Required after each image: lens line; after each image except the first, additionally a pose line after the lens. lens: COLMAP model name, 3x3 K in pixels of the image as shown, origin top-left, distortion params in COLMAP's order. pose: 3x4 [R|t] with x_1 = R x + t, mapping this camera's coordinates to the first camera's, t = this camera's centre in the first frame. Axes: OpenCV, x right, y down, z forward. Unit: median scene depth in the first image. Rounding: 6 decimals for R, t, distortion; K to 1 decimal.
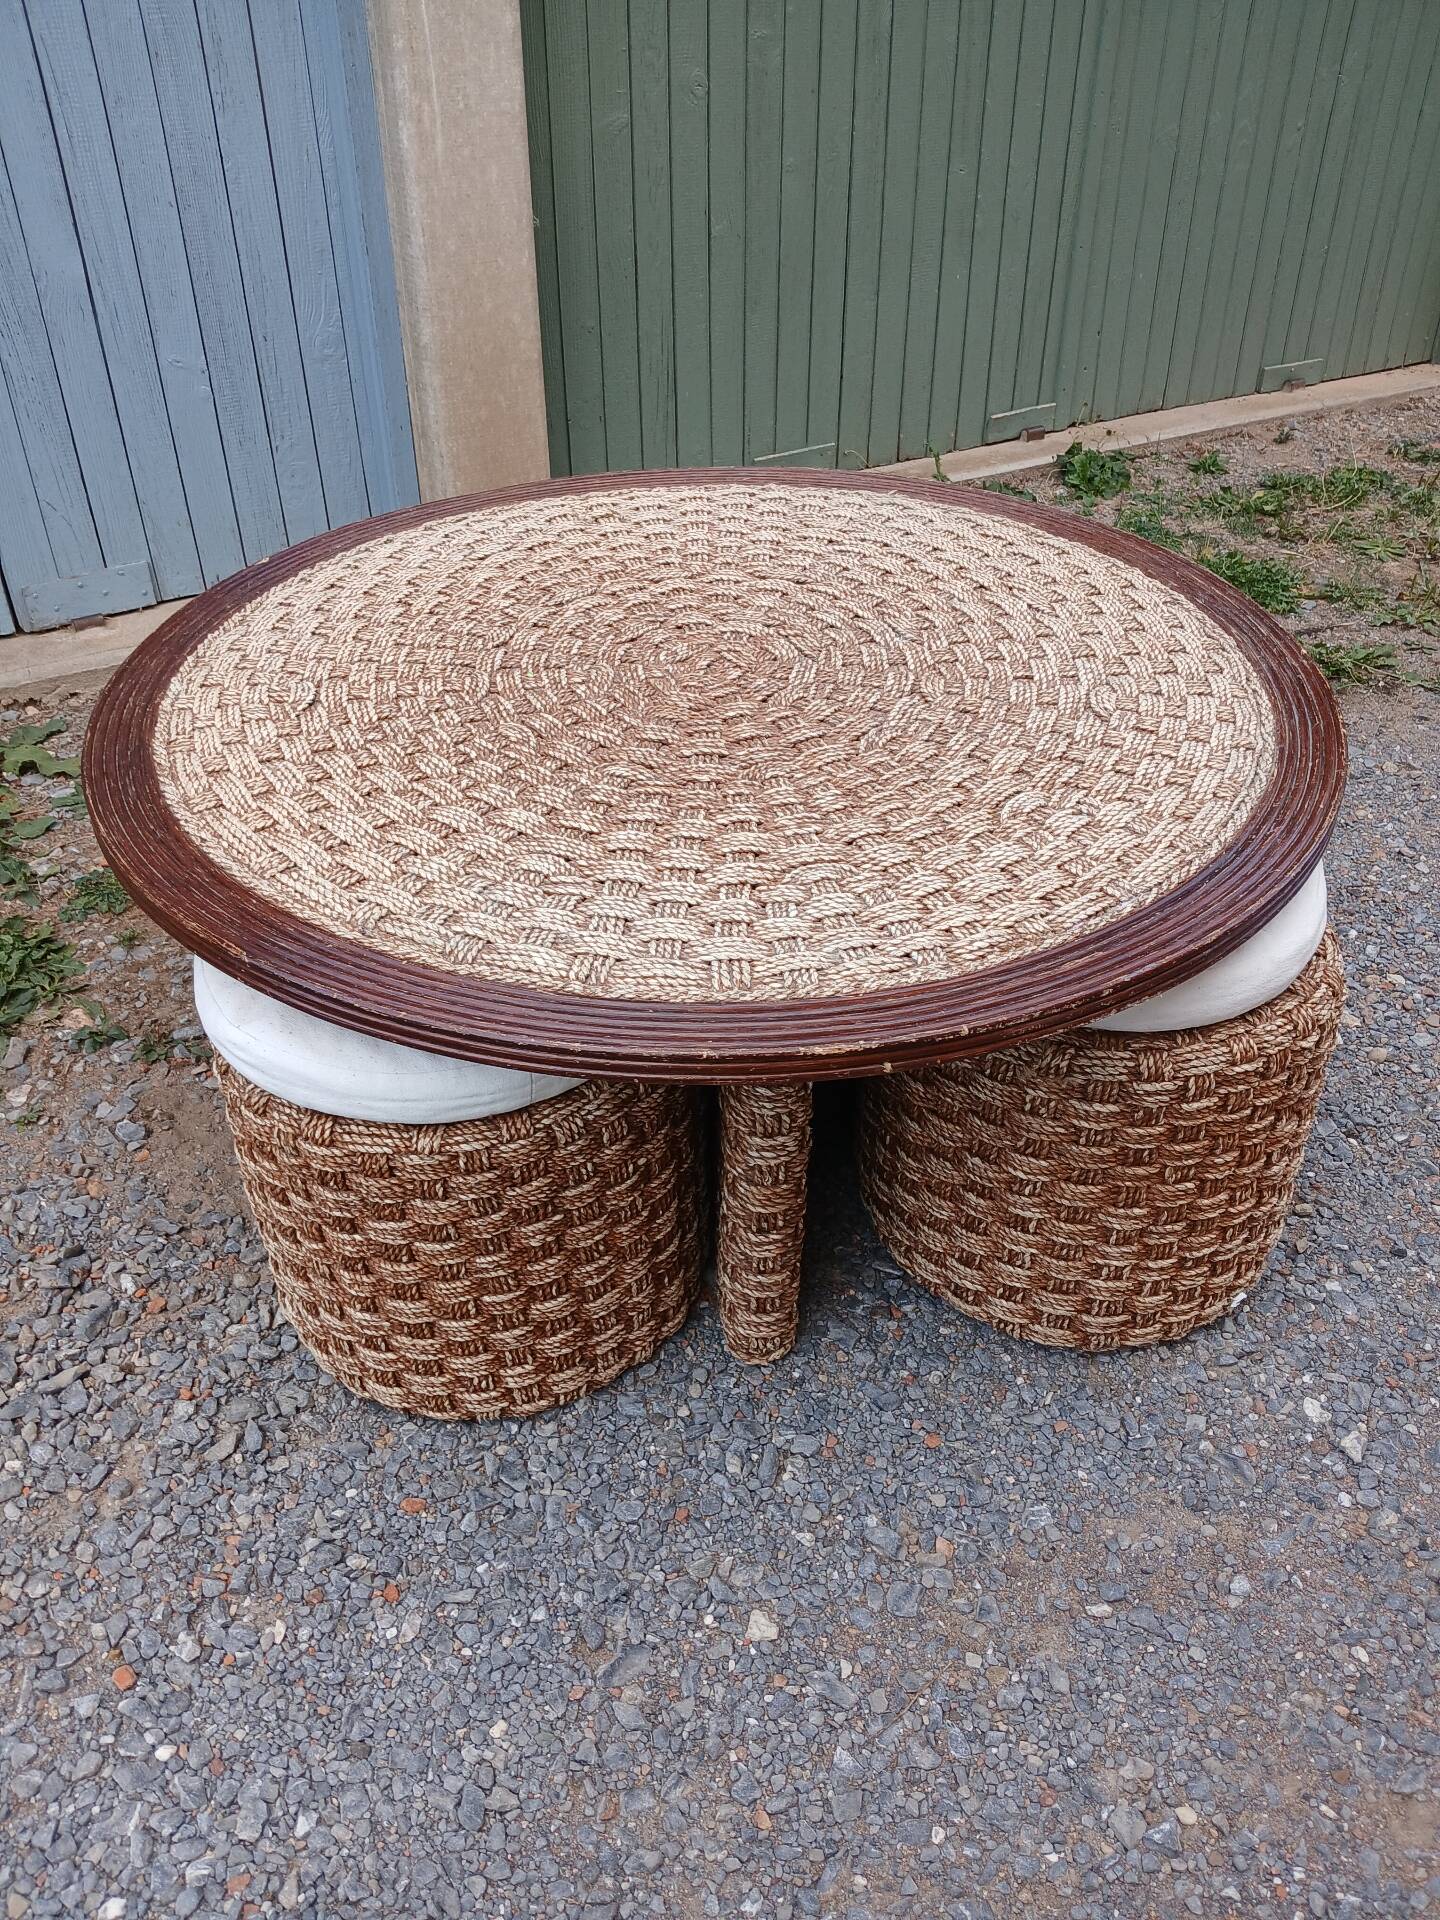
lens RADIAL K [[1474.3, 0, 736.9], [0, 1474.3, 953.3], [0, 0, 1]] dist [0.058104, -0.146350]
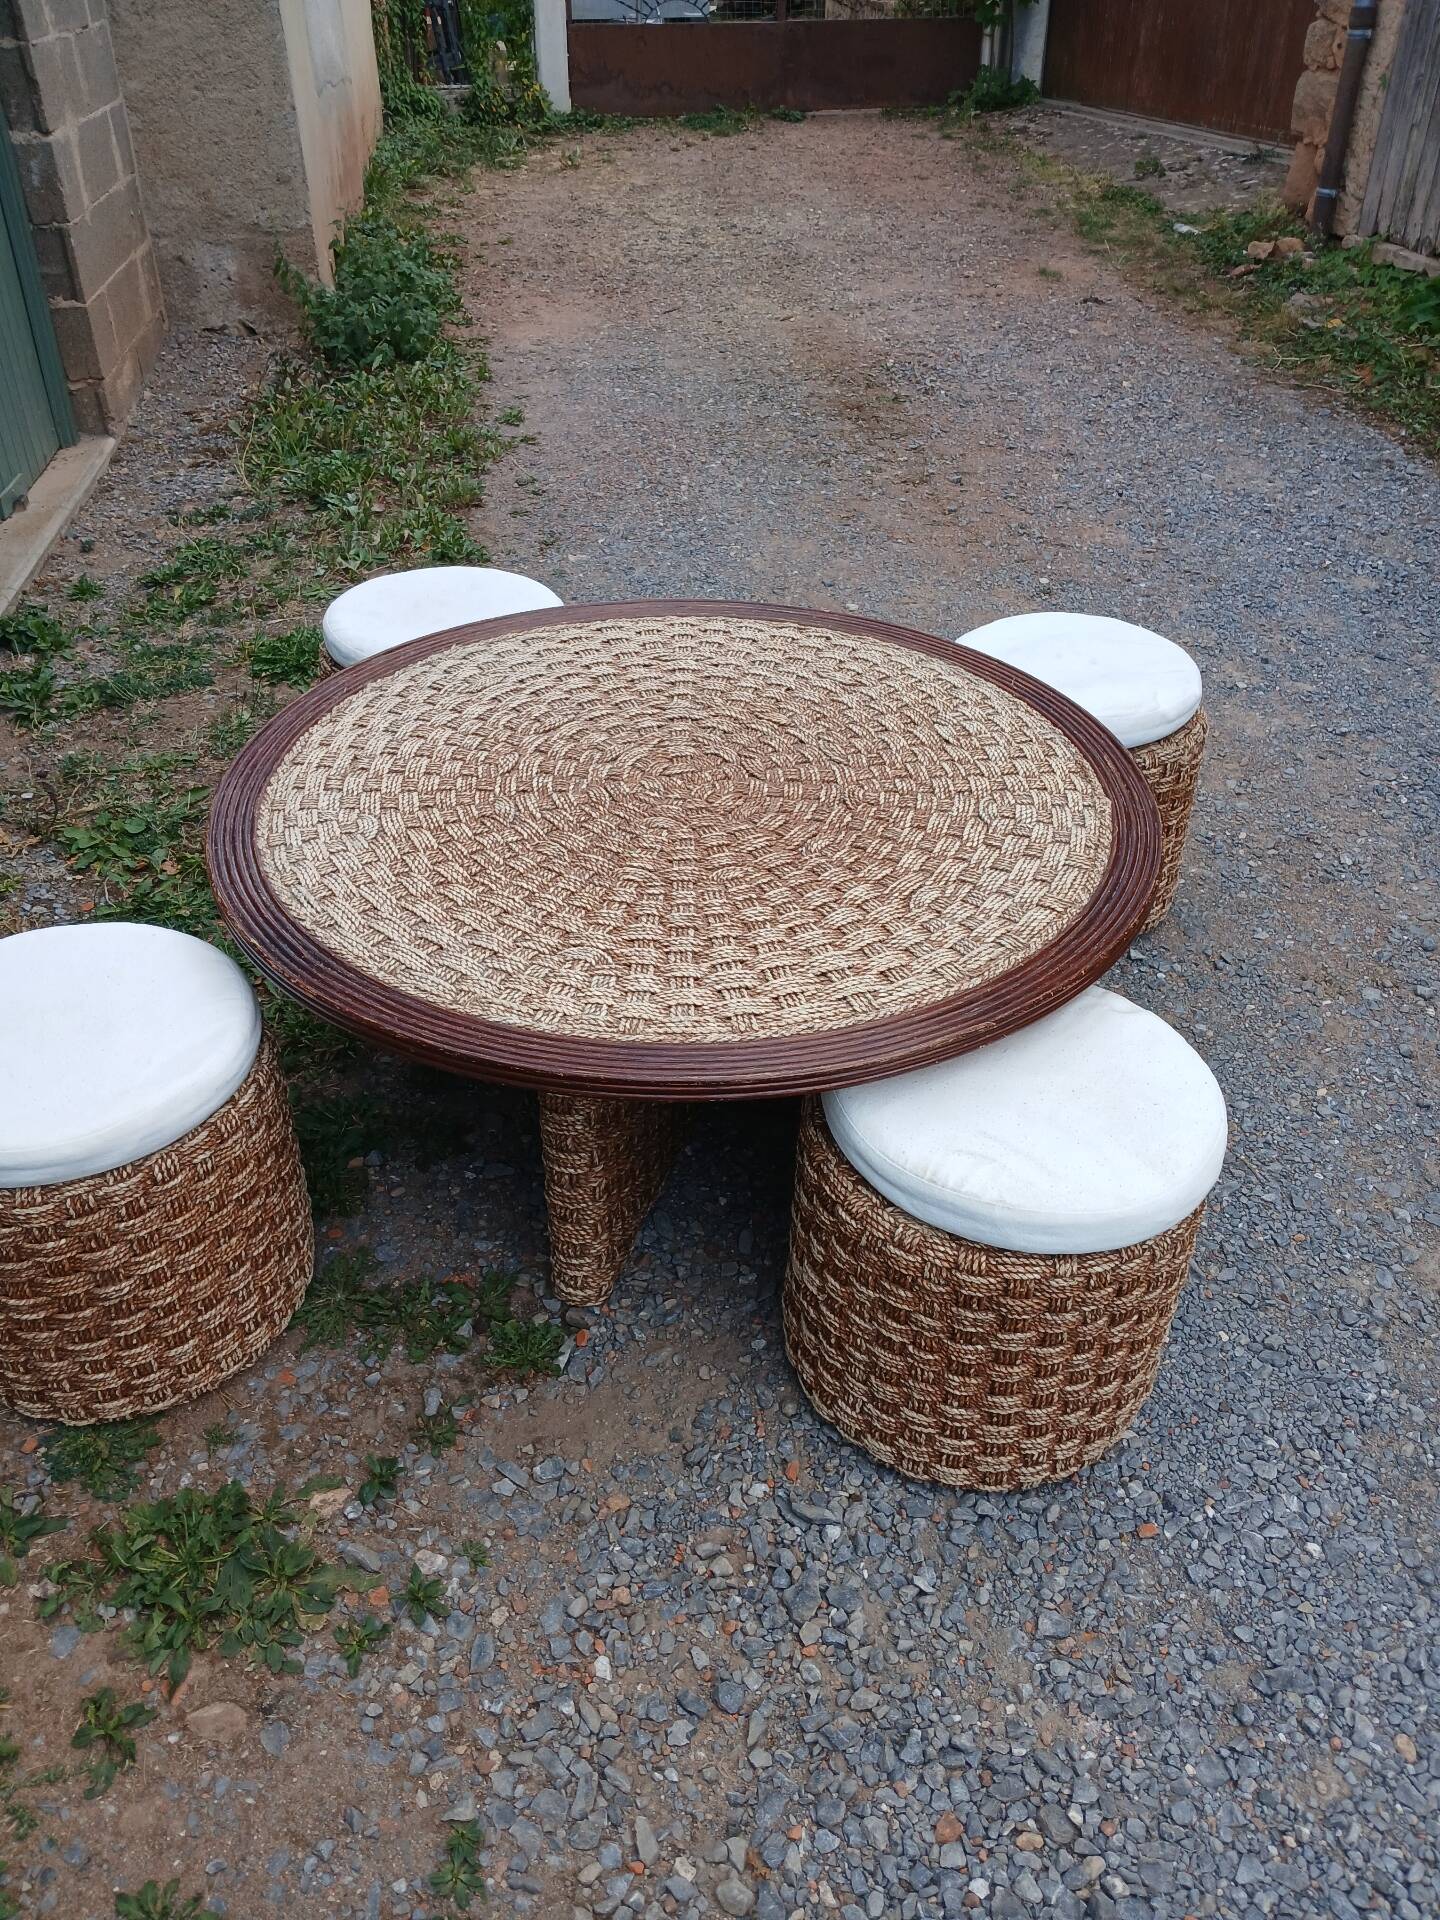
lens RADIAL K [[1460.4, 0, 720.0], [0, 1460.4, 960.0], [0, 0, 1]] dist [0.062012, -0.135704]
pose [[0.395598, -0.532905, 0.748007, -1.211603], [0.538707, 0.794266, 0.280956, -0.480141], [-0.743839, 0.291811, 0.601290, 0.303102]]
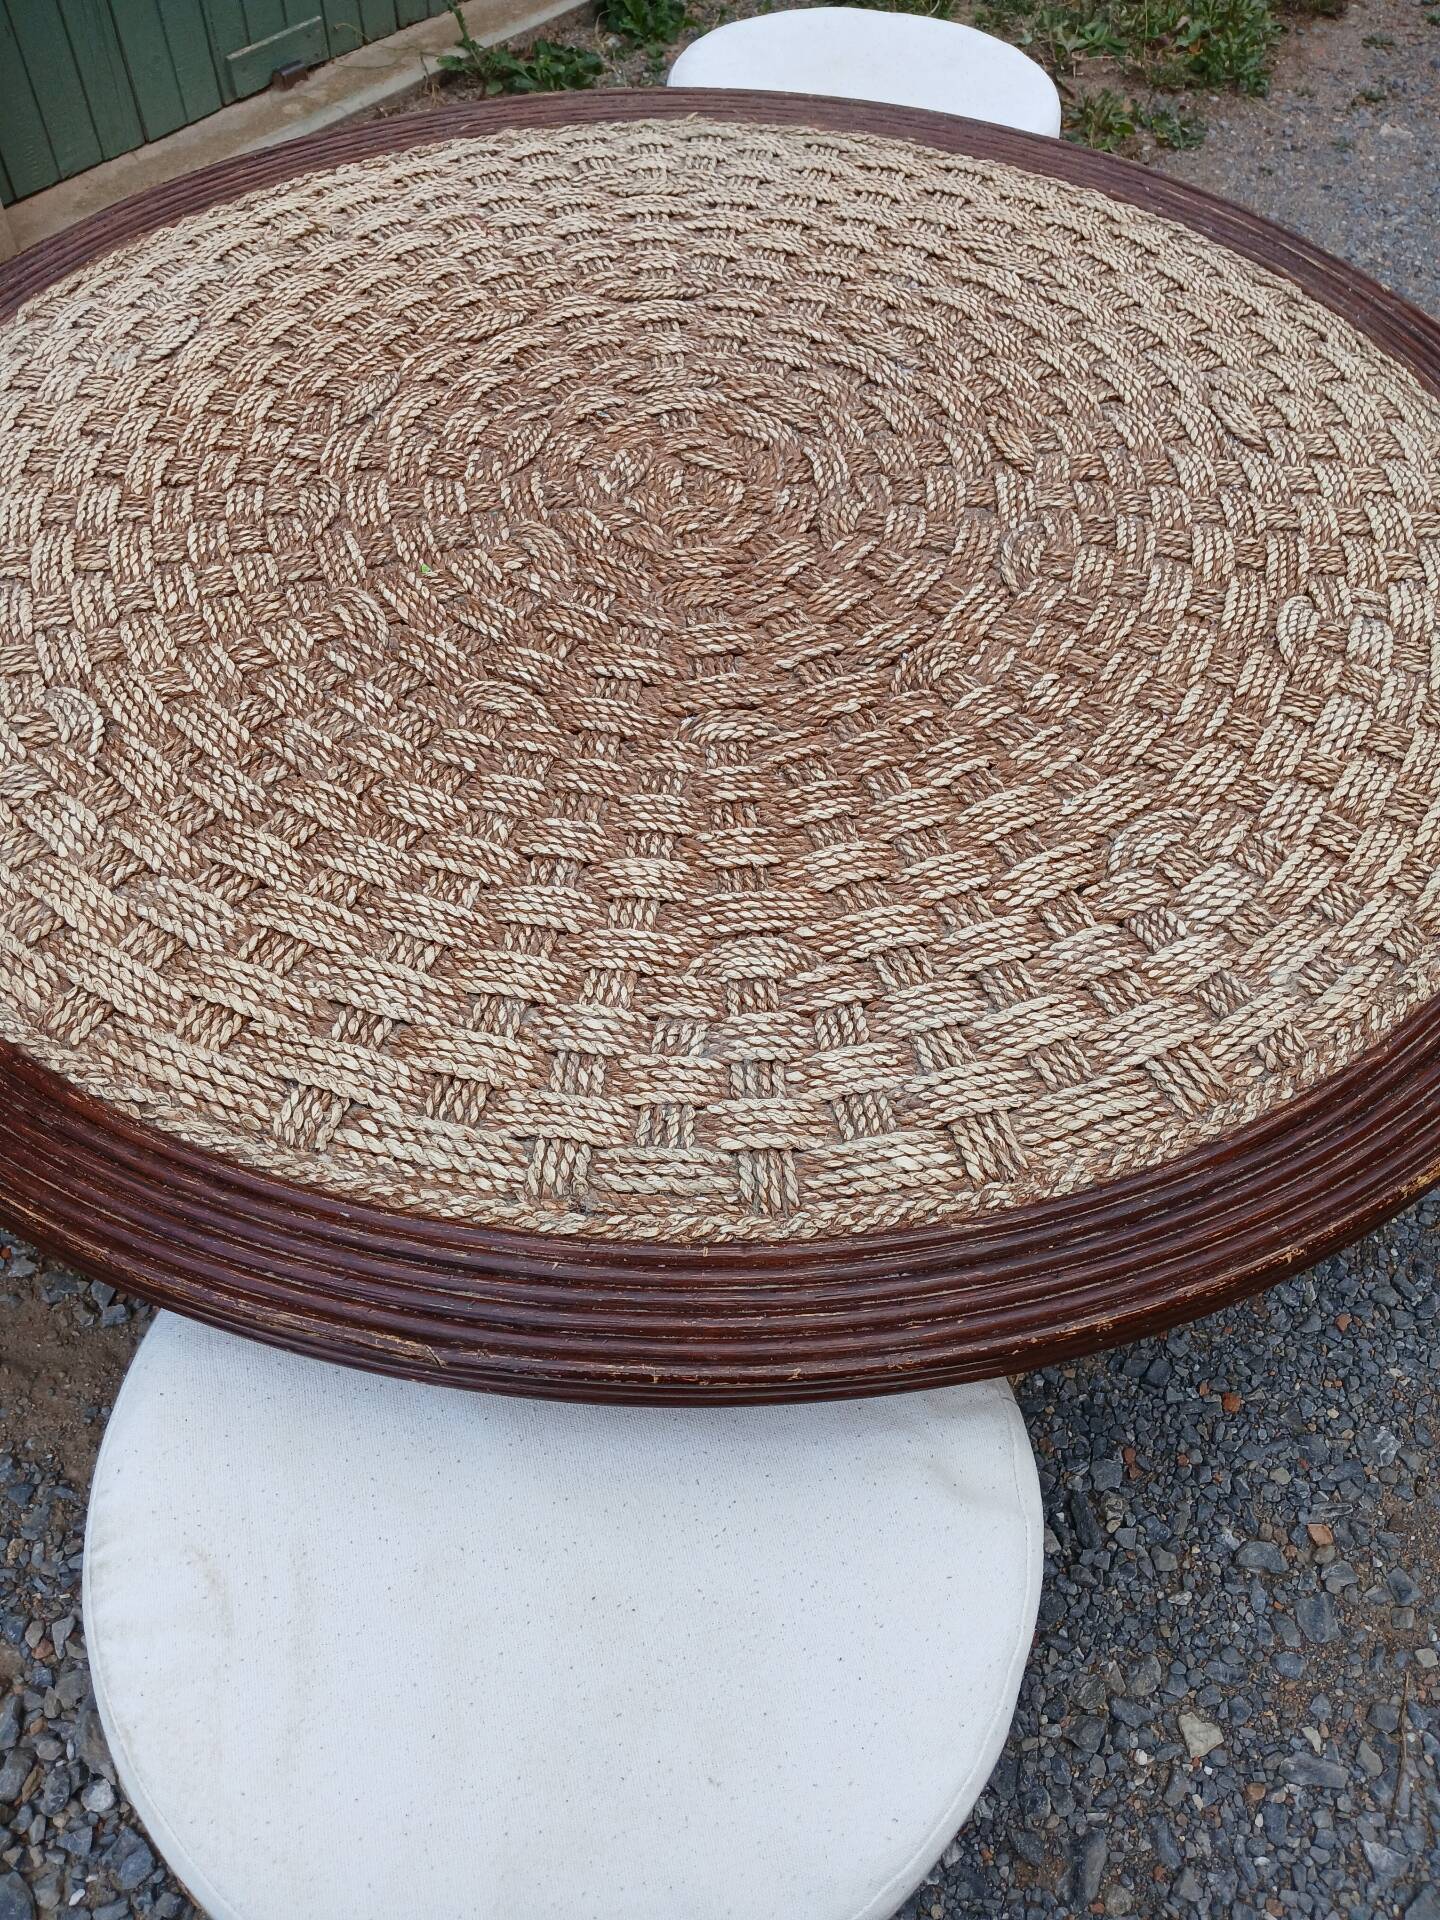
lens RADIAL K [[1454.2, 0, 713.8], [0, 1454.2, 960.3], [0, 0, 1]] dist [0.049247, -0.087374]
pose [[0.904211, -0.323099, 0.279302, -0.292951], [0.235040, 0.922488, 0.306223, -0.229360], [-0.356593, -0.211243, 0.910065, 0.439742]]
